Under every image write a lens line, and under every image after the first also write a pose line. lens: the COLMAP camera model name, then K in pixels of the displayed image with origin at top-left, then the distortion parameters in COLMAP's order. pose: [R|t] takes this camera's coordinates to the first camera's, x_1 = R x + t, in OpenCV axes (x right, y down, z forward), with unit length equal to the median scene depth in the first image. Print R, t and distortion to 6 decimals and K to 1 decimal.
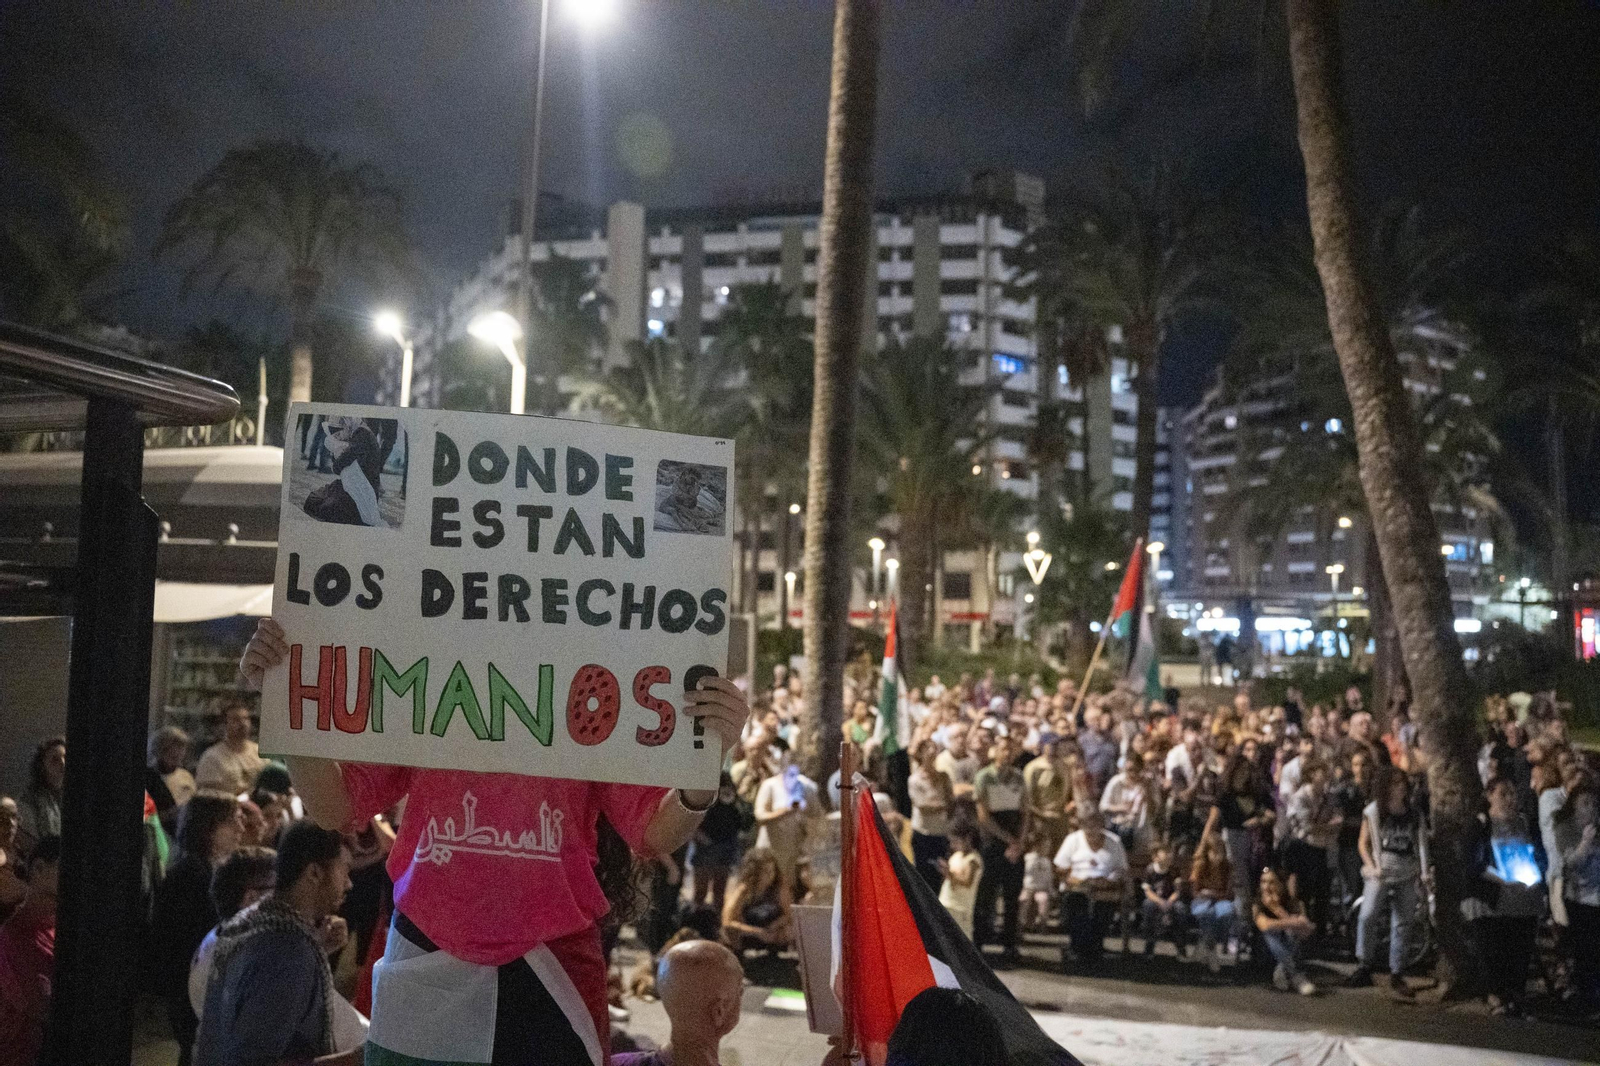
lens RADIAL K [[1097.9, 0, 809.4], [0, 1097.9, 508.7], [0, 0, 1]] dist [-0.107975, 0.059317]
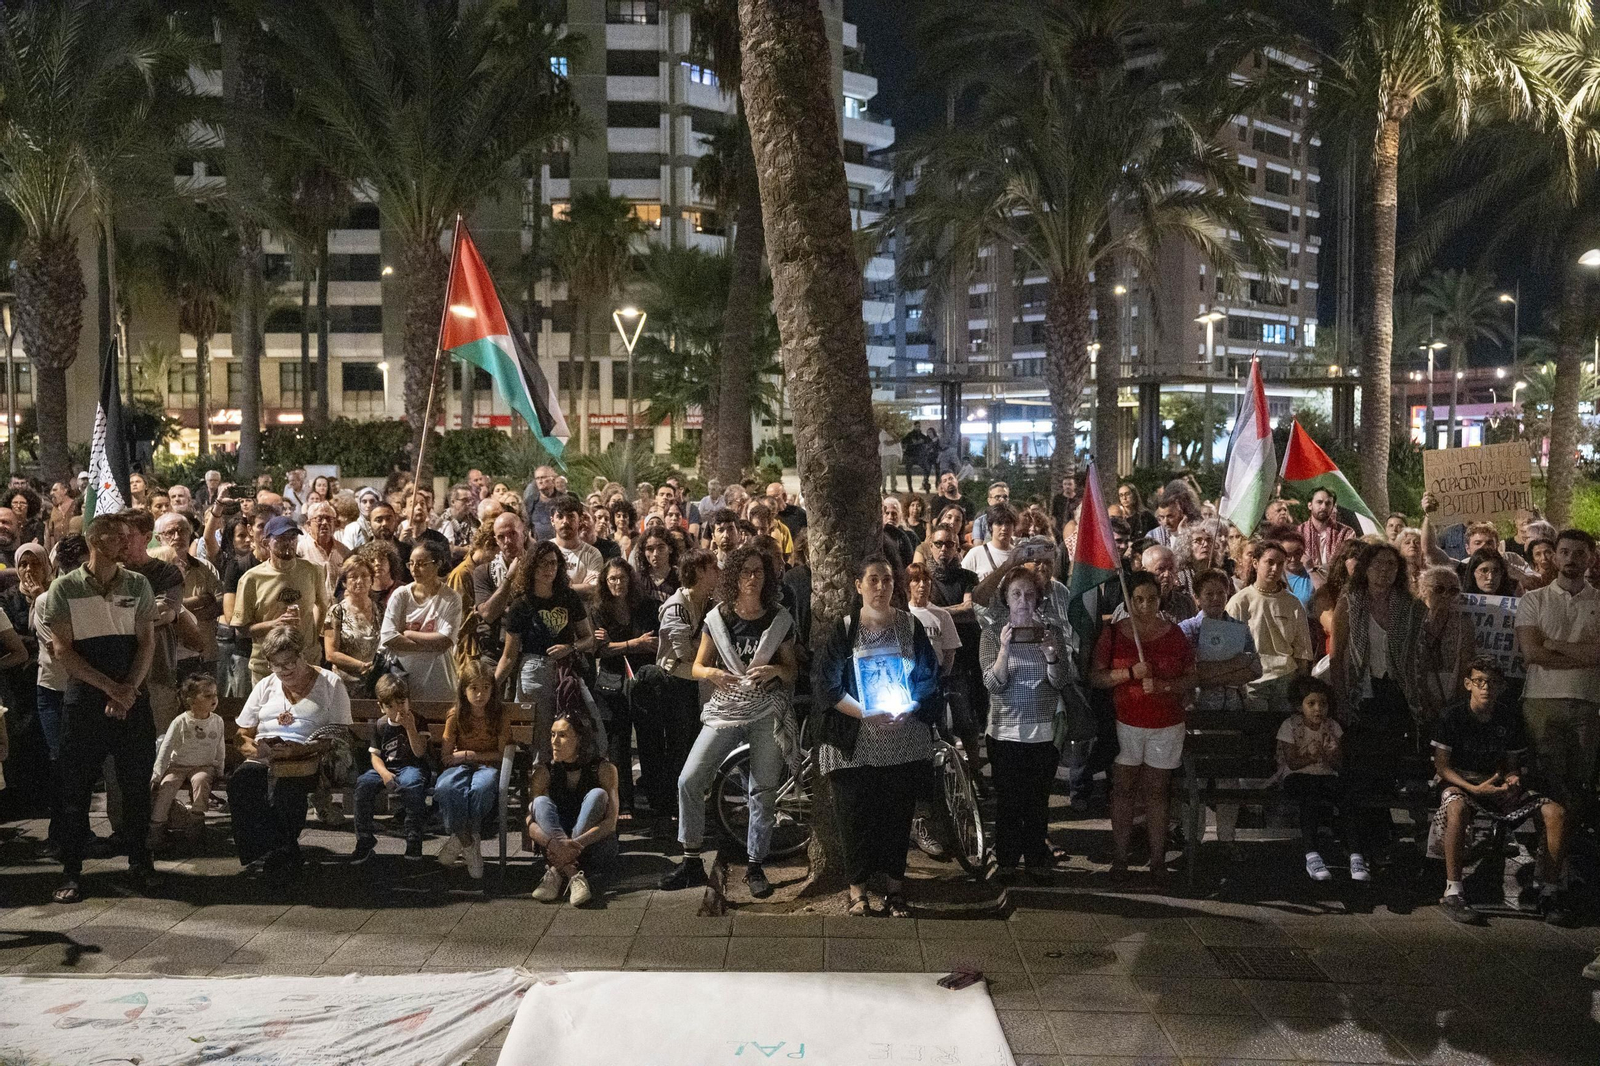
lens RADIAL K [[1418.5, 0, 800.0], [0, 1418.5, 533.0], [0, 0, 1]] dist [-0.089940, 0.183470]
pose [[0.982042, -0.043327, 0.183621, 0.417318], [0.012269, 0.985879, 0.167008, 0.090700], [-0.188264, -0.161756, 0.968706, 0.173456]]
